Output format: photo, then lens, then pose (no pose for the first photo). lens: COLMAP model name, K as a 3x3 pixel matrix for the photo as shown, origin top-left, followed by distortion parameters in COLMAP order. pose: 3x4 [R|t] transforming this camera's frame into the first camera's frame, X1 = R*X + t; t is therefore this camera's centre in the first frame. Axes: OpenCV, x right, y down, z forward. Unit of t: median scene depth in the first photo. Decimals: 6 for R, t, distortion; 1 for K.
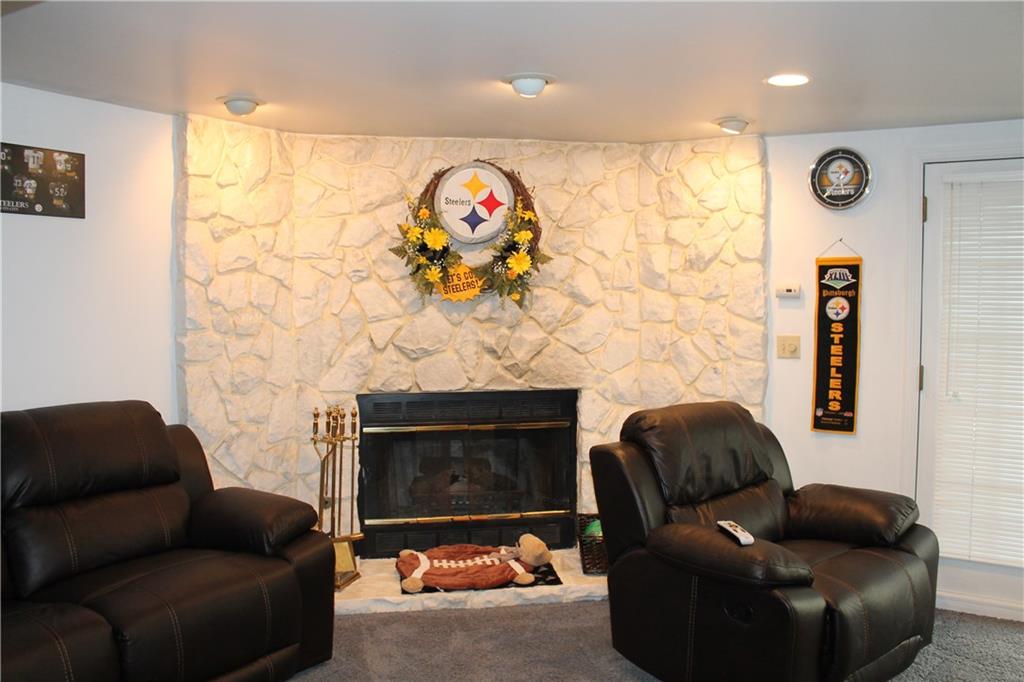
lens RADIAL K [[869.7, 0, 512.0], [0, 869.7, 341.0], [0, 0, 1]] dist [-0.171706, 0.162055]
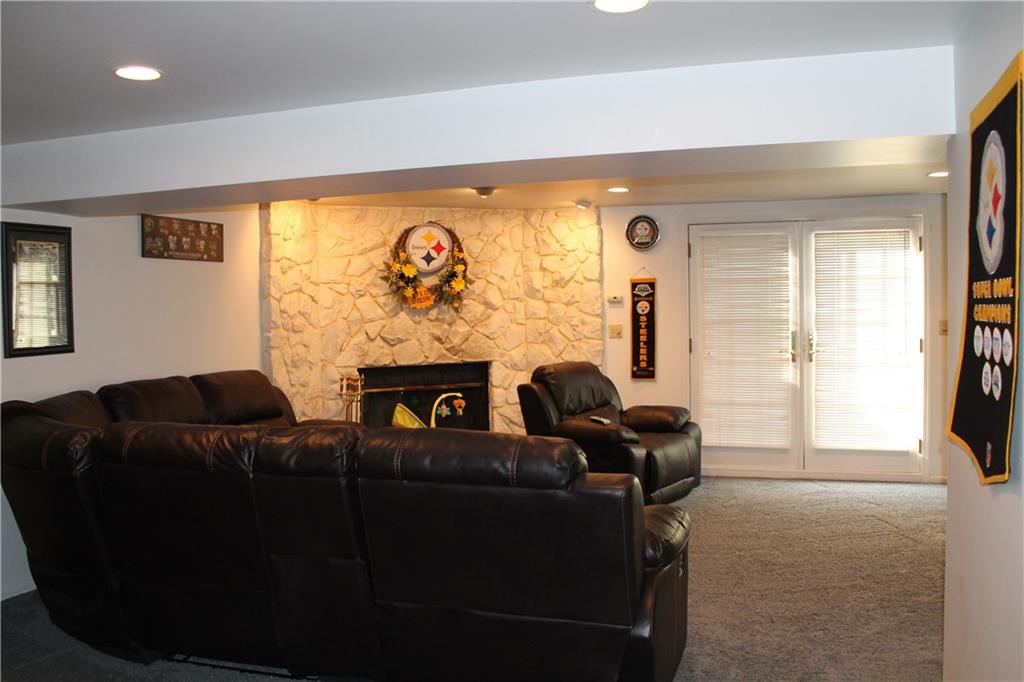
lens RADIAL K [[869.7, 0, 512.0], [0, 869.7, 341.0], [0, 0, 1]] dist [-0.171706, 0.162055]
pose [[0.973731, -0.028397, 0.225926, -0.267380], [0.031740, 0.999434, -0.011176, 0.039528], [-0.225480, 0.018054, 0.974080, -0.631801]]
